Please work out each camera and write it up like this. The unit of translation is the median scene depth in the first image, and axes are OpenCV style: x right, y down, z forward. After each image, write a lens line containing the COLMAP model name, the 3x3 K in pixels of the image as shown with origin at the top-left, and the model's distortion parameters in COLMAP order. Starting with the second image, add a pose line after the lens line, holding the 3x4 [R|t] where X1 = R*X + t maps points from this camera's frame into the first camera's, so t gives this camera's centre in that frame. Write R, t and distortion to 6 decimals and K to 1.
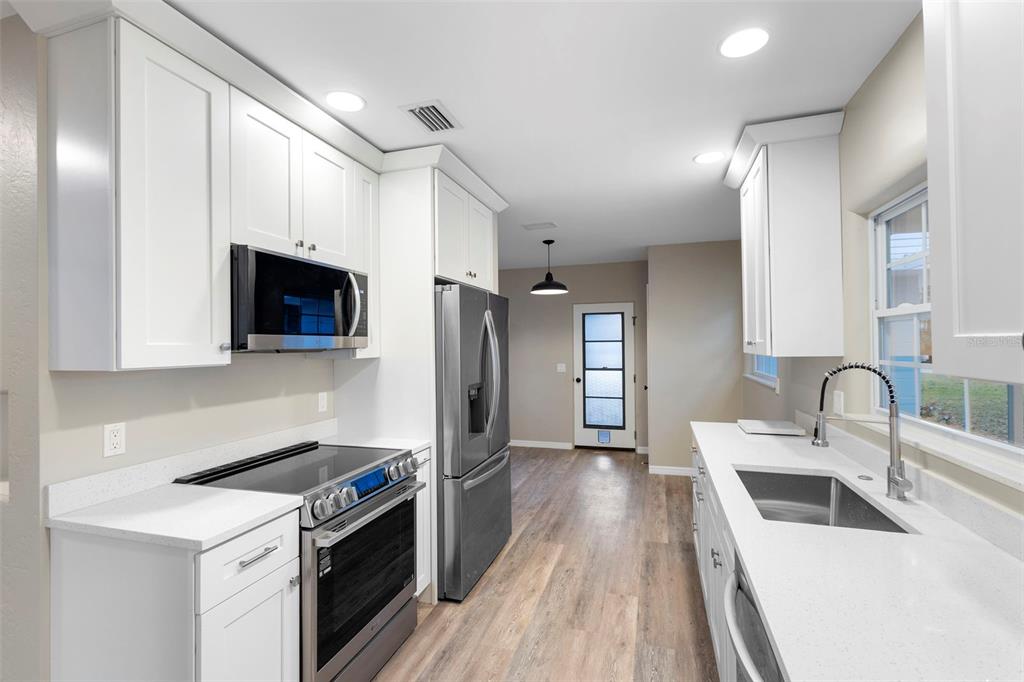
lens RADIAL K [[463.9, 0, 512.0], [0, 463.9, 341.0], [0, 0, 1]] dist [0.009223, -0.000805]
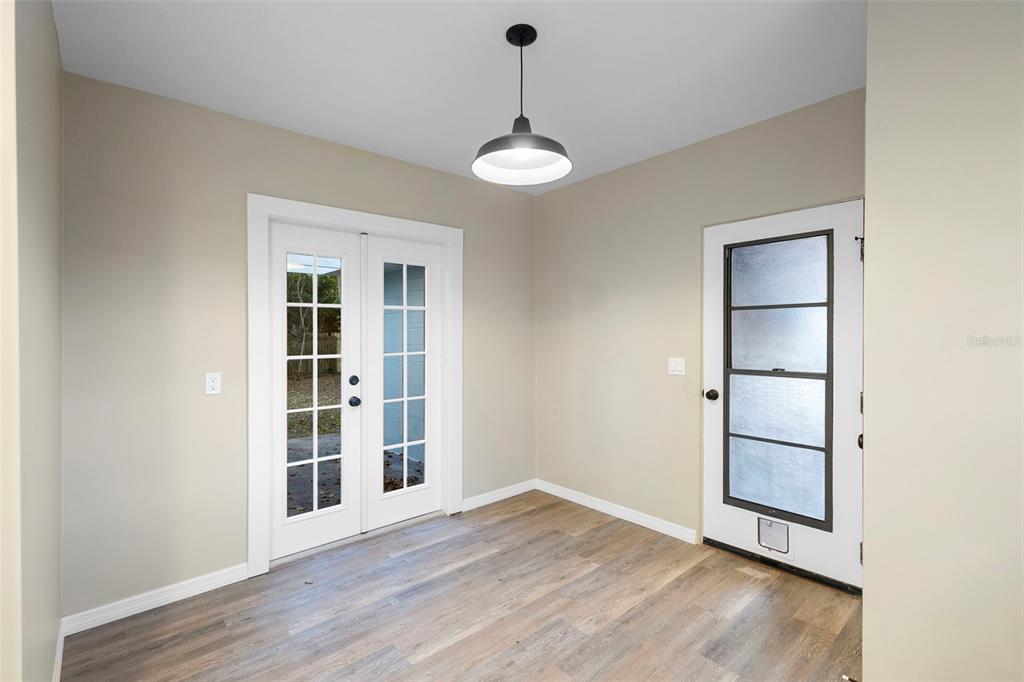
lens RADIAL K [[463.9, 0, 512.0], [0, 463.9, 341.0], [0, 0, 1]] dist [0.009223, -0.000805]
pose [[0.856476, 0.010574, -0.516078, 0.210506], [0.000336, 0.999779, 0.021042, 0.022655], [0.516186, -0.018196, 0.856283, 0.519936]]
